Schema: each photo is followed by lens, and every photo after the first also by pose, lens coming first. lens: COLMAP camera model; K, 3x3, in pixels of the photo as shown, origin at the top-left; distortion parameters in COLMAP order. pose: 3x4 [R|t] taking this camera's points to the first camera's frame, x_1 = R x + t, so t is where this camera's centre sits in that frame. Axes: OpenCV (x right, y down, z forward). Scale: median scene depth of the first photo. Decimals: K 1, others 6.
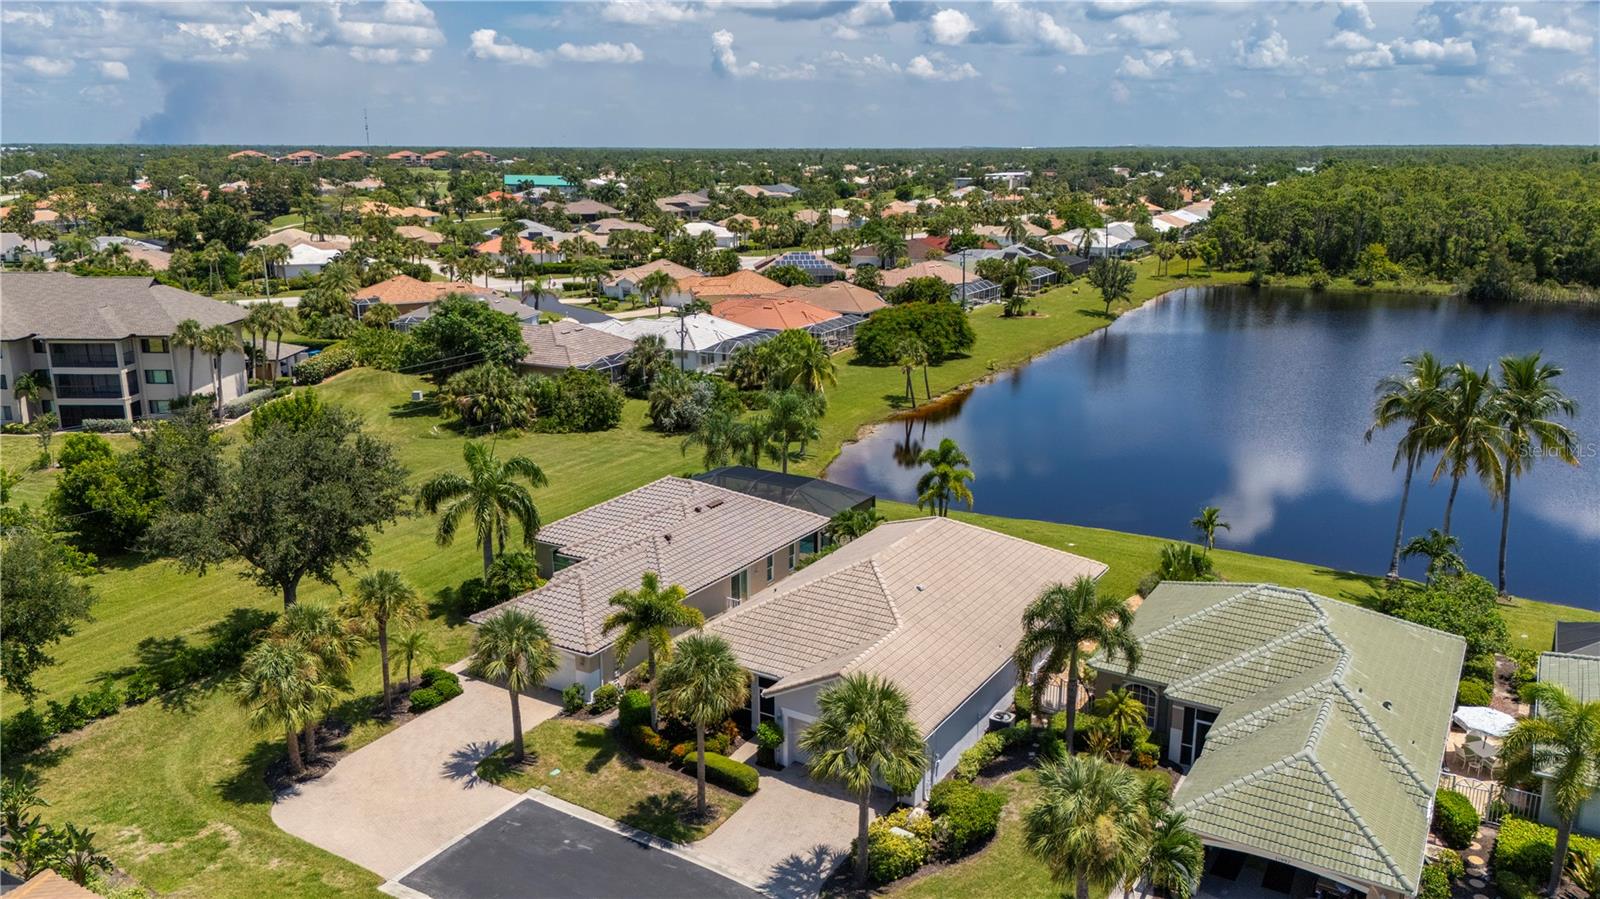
lens RADIAL K [[1179.9, 0, 796.6], [0, 1179.9, 443.4], [0, 0, 1]] dist [0.035256, -0.013576]
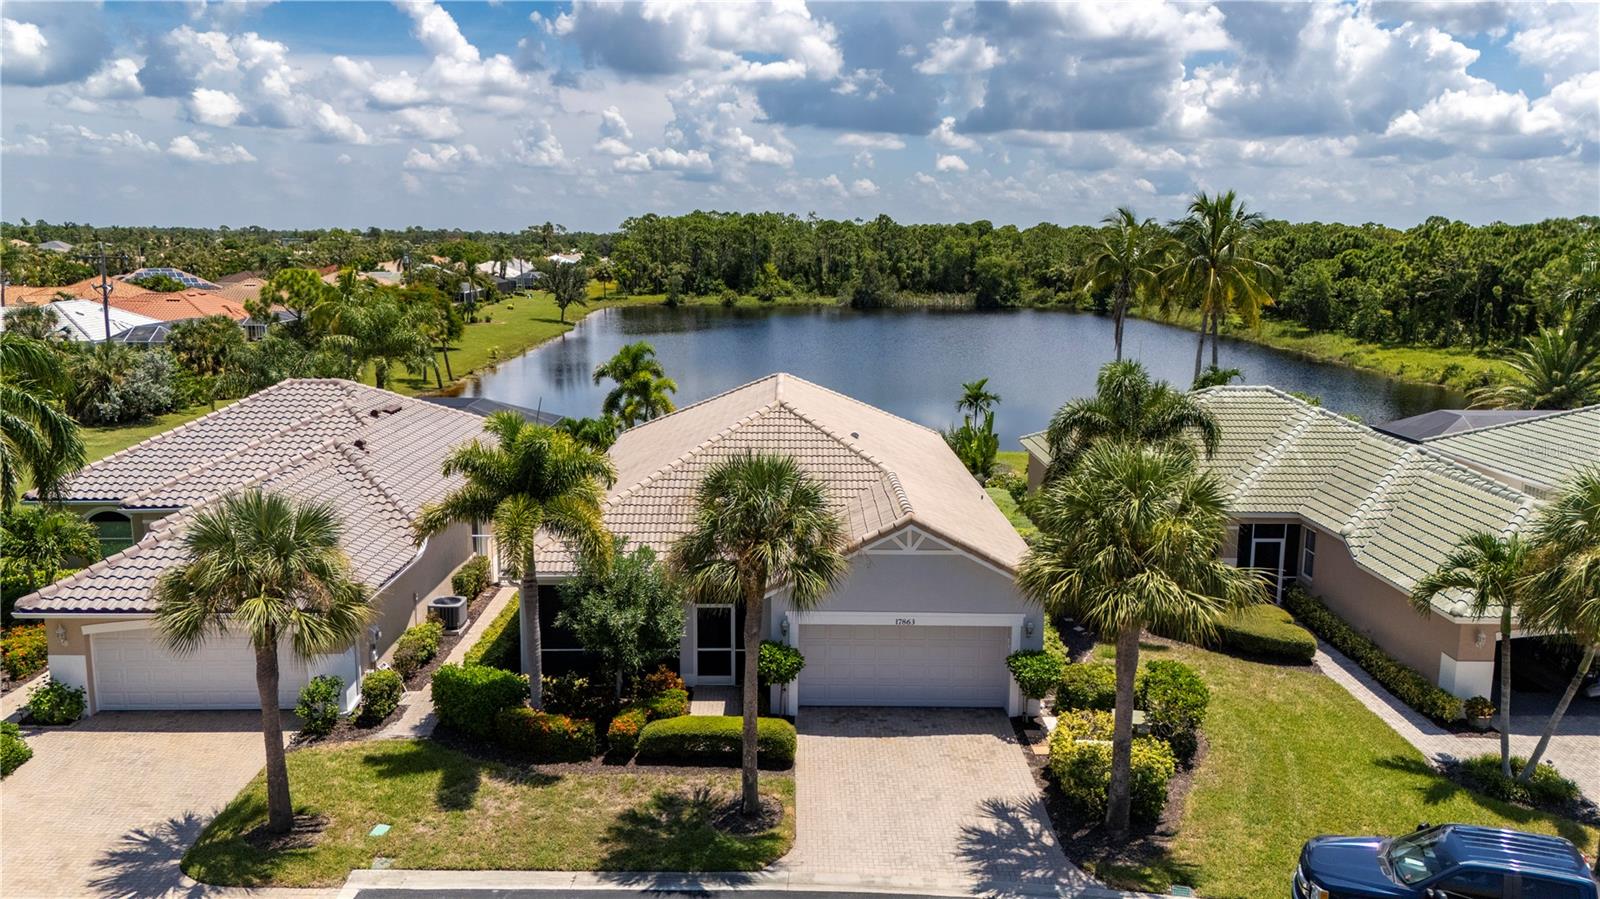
lens RADIAL K [[1179.9, 0, 792.2], [0, 1179.9, 455.7], [0, 0, 1]] dist [0.035256, -0.013576]
pose [[0.847276, -0.091541, 0.523205, -0.078144], [0.124077, 0.991895, -0.027386, 0.042411], [-0.516457, 0.088121, 0.851767, 0.129701]]
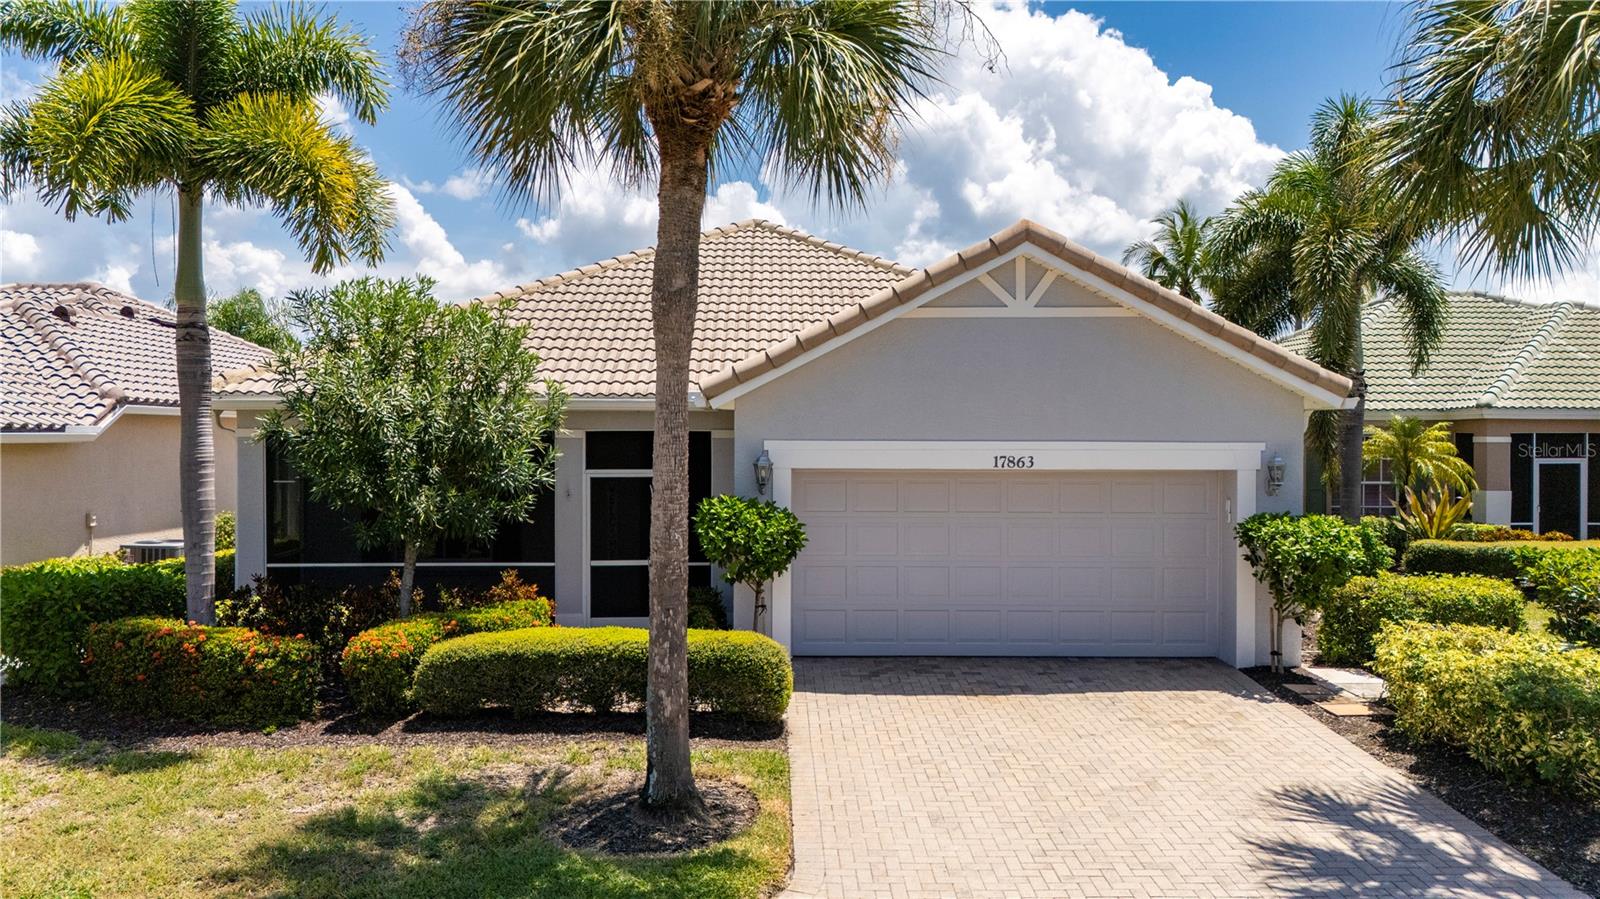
lens RADIAL K [[1179.9, 0, 803.0], [0, 1179.9, 447.3], [0, 0, 1]] dist [0.035256, -0.013576]
pose [[0.831626, 0.001750, 0.555333, -0.040541], [0.127415, 0.972717, -0.193872, 0.072193], [-0.540521, 0.231987, 0.808714, 0.199679]]
